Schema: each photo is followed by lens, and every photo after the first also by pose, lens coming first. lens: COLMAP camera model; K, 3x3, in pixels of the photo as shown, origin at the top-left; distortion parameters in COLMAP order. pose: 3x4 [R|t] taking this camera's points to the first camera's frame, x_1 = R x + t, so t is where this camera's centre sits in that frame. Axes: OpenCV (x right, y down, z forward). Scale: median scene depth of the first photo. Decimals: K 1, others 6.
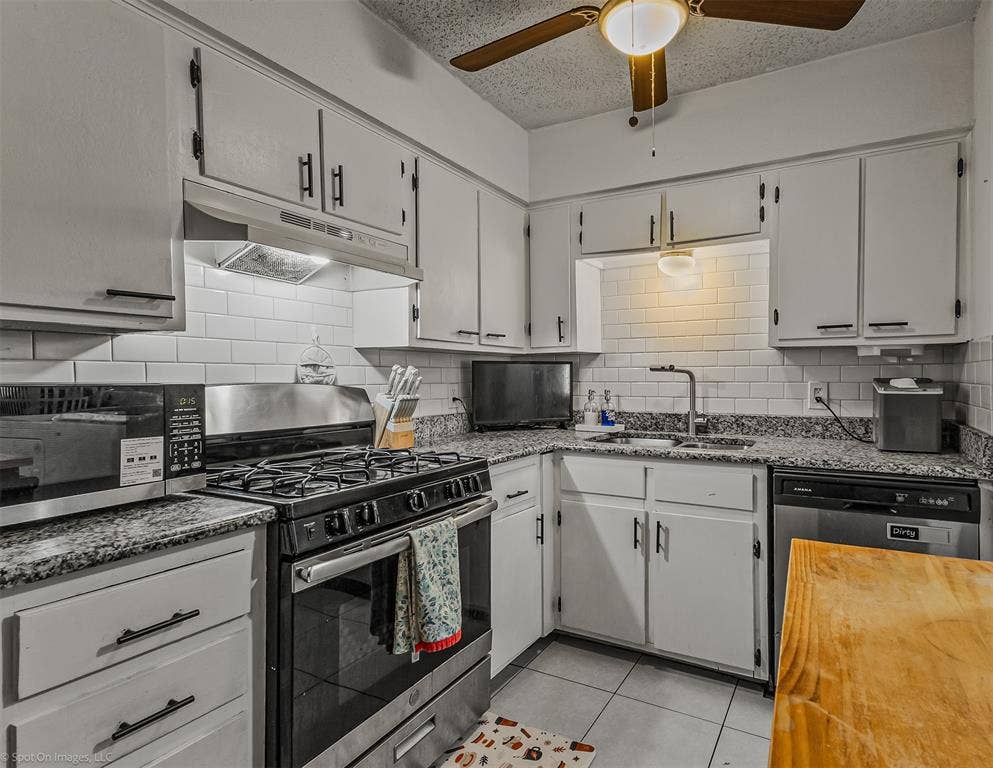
lens RADIAL K [[528.9, 0, 578.6], [0, 528.9, 386.3], [0, 0, 1]] dist [0.021903, -0.001158]
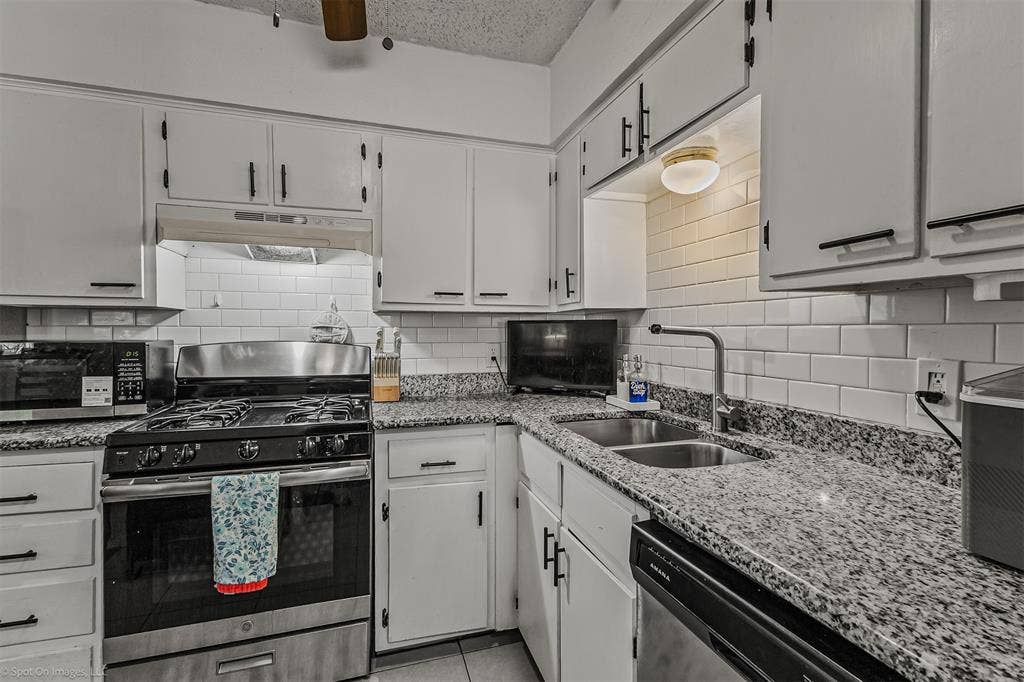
lens RADIAL K [[468.3, 0, 512.1], [0, 468.3, 337.1], [0, 0, 1]] dist [0.016374, -0.000113]
pose [[0.692166, 0.014758, -0.721588, 0.608094], [-0.018395, 0.999827, 0.002804, -0.027124], [0.721504, 0.011333, 0.692317, 0.549059]]
